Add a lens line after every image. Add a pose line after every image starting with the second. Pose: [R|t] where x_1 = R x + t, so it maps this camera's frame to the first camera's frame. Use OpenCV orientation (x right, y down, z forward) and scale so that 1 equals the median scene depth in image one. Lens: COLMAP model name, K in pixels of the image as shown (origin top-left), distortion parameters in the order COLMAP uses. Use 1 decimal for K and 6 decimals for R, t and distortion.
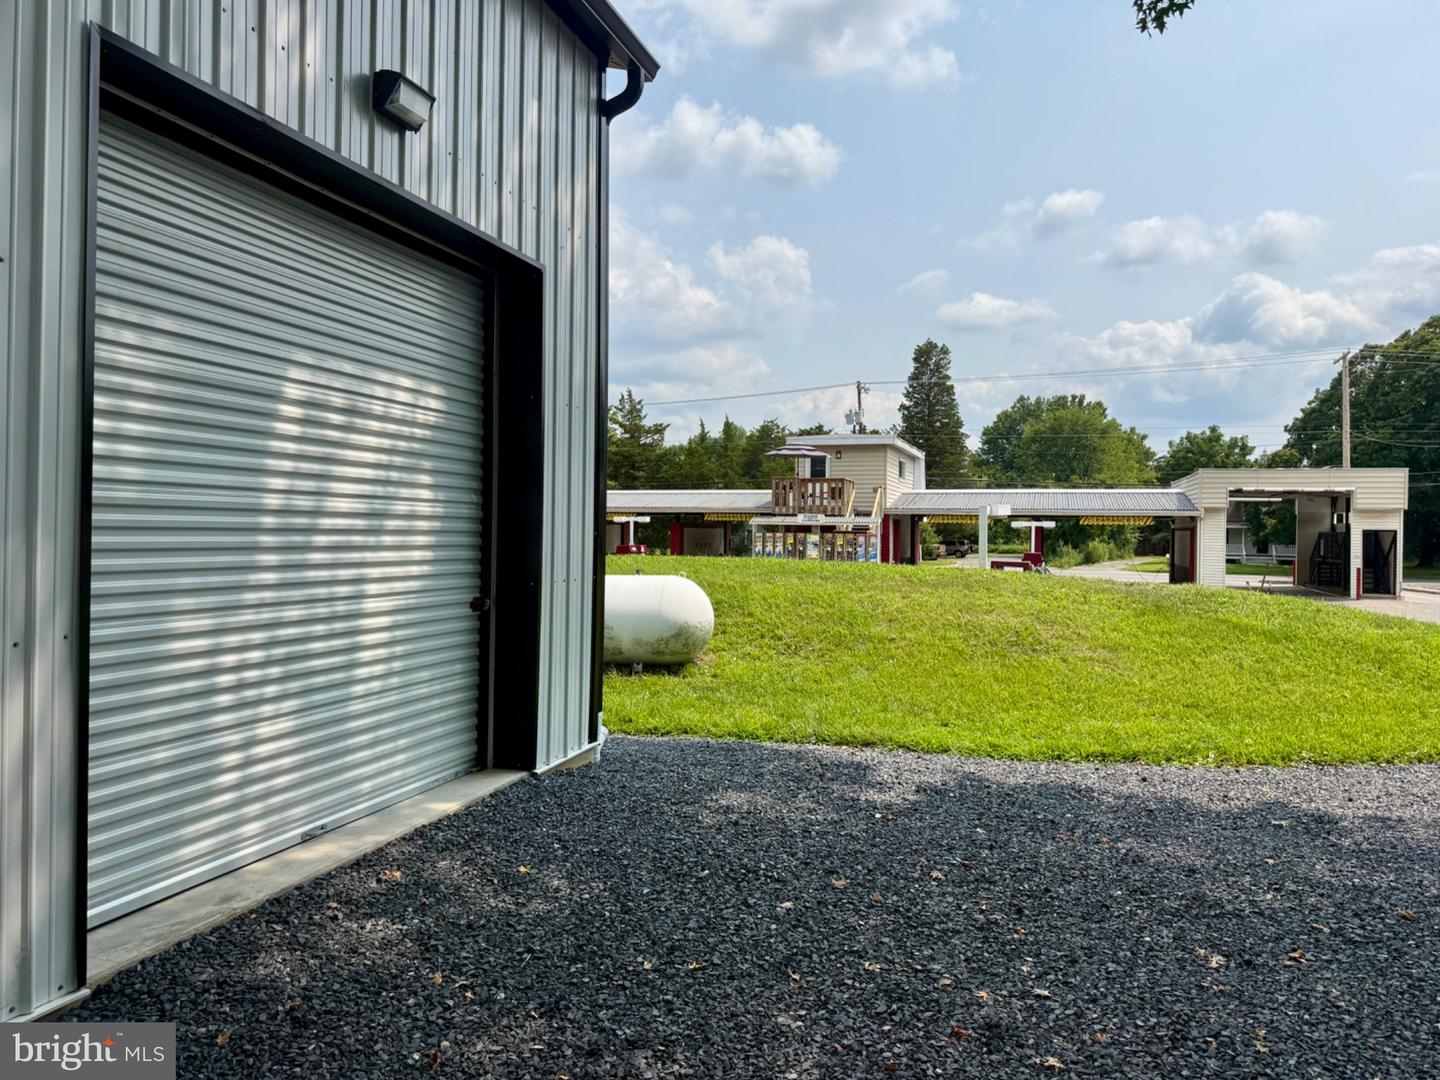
lens RADIAL K [[1015.6, 0, 720.0], [0, 1015.6, 540.0], [0, 0, 1]] dist [-0.026812, -0.004118]
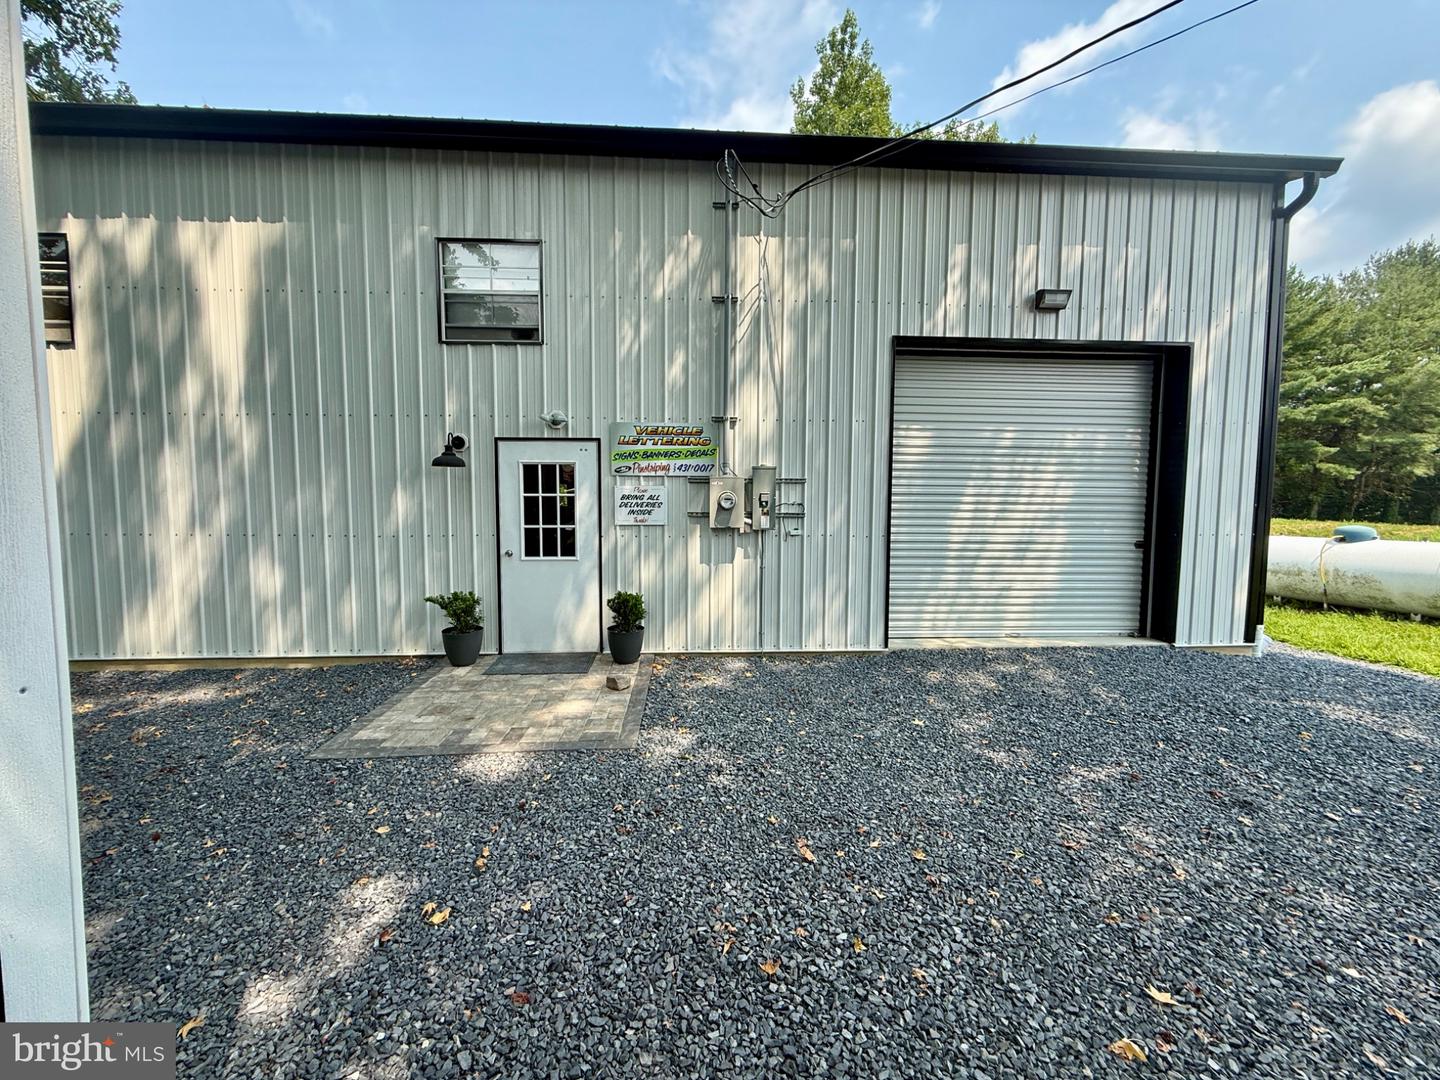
lens RADIAL K [[572.5, 0, 720.0], [0, 572.5, 540.0], [0, 0, 1]] dist [-0.000942, -0.000154]
pose [[0.367719, 0.053364, -0.928405, 0.377865], [-0.013463, 0.998553, 0.052064, 0.010797], [0.929840, -0.006645, 0.367905, -0.061212]]
